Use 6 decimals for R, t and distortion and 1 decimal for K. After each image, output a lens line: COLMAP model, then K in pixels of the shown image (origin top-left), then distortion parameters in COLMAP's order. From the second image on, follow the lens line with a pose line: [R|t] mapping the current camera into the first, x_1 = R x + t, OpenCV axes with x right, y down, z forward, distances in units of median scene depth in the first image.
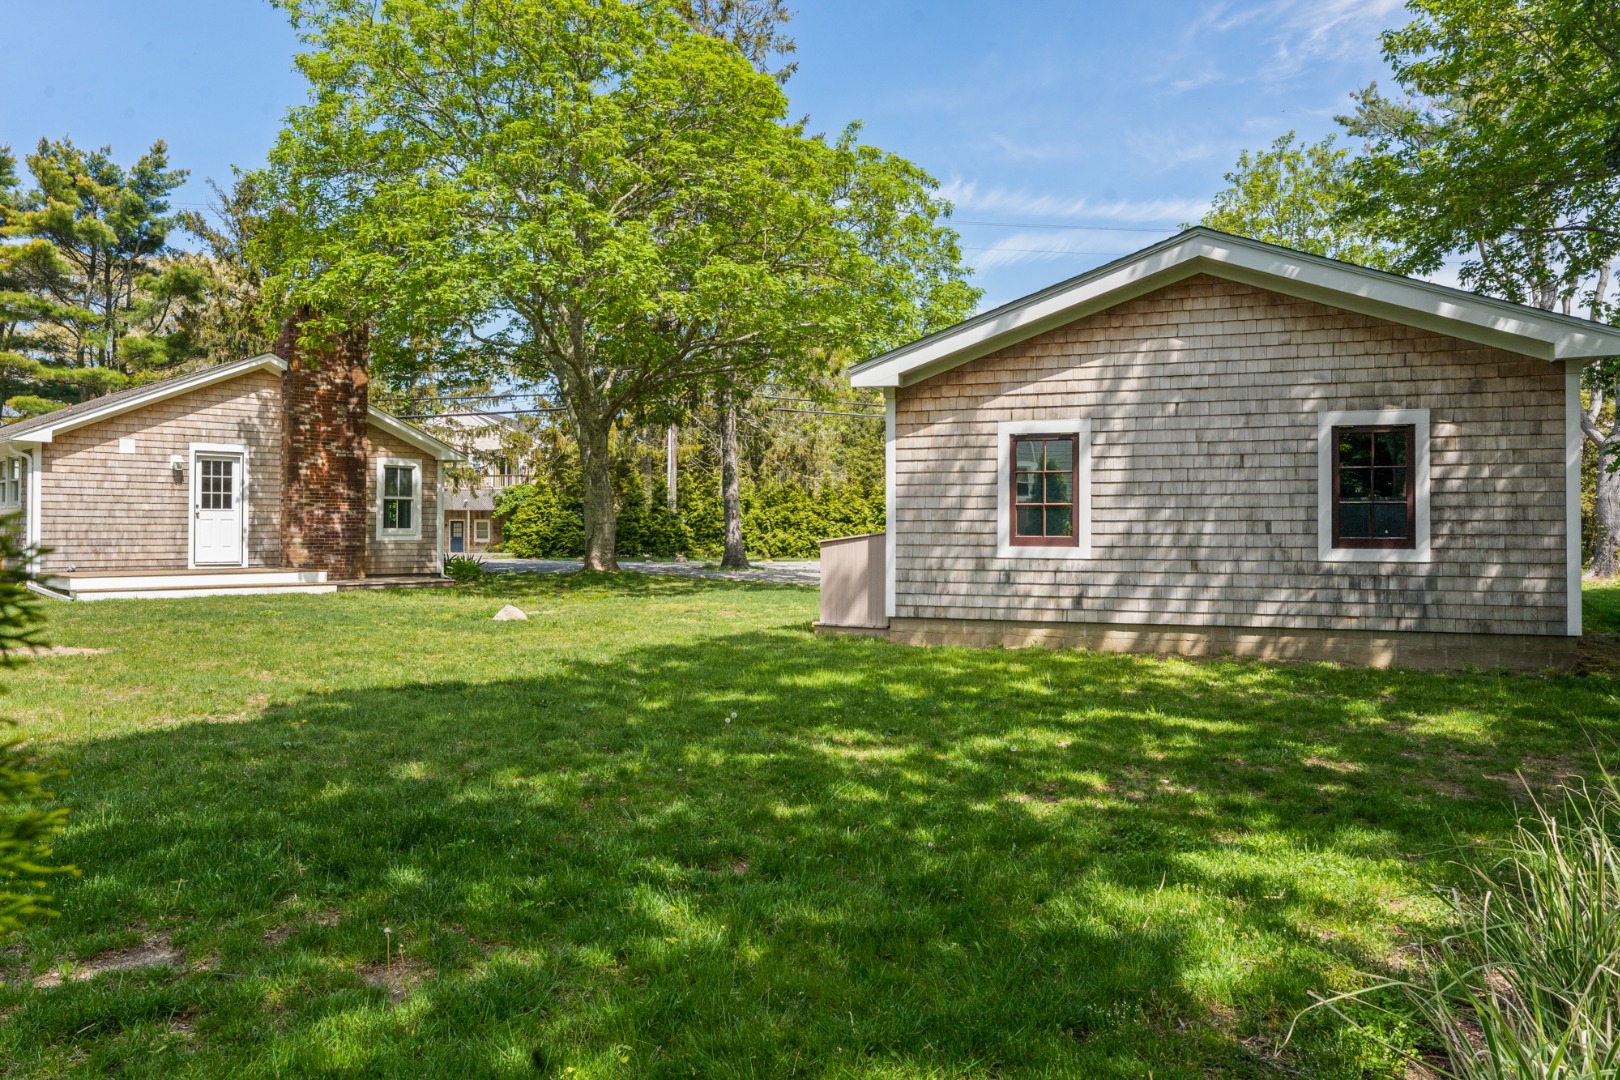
lens RADIAL K [[1210.1, 0, 800.9], [0, 1210.1, 513.3], [0, 0, 1]] dist [-0.008713, 0.028084]
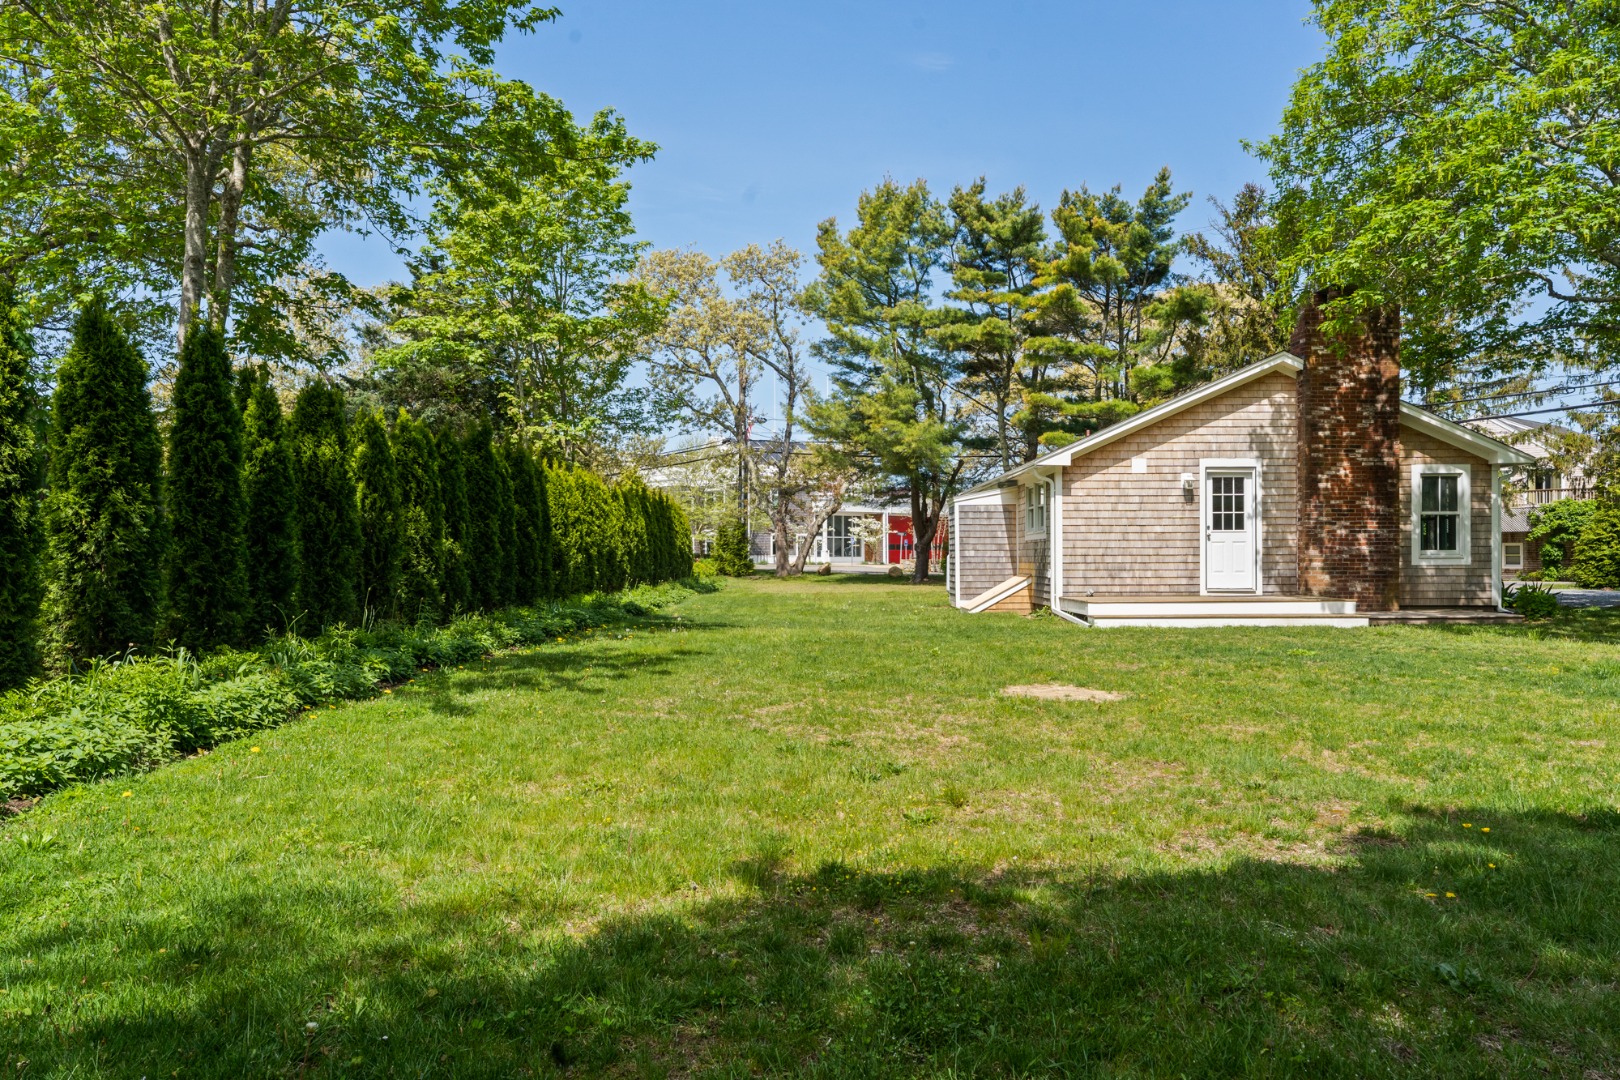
lens RADIAL K [[1210.1, 0, 807.0], [0, 1210.1, 543.2], [0, 0, 1]] dist [-0.008713, 0.028084]
pose [[0.713207, -0.012604, -0.700840, -0.065667], [0.014431, 0.999890, -0.003296, 0.004393], [0.700804, -0.007763, 0.713311, 0.117745]]
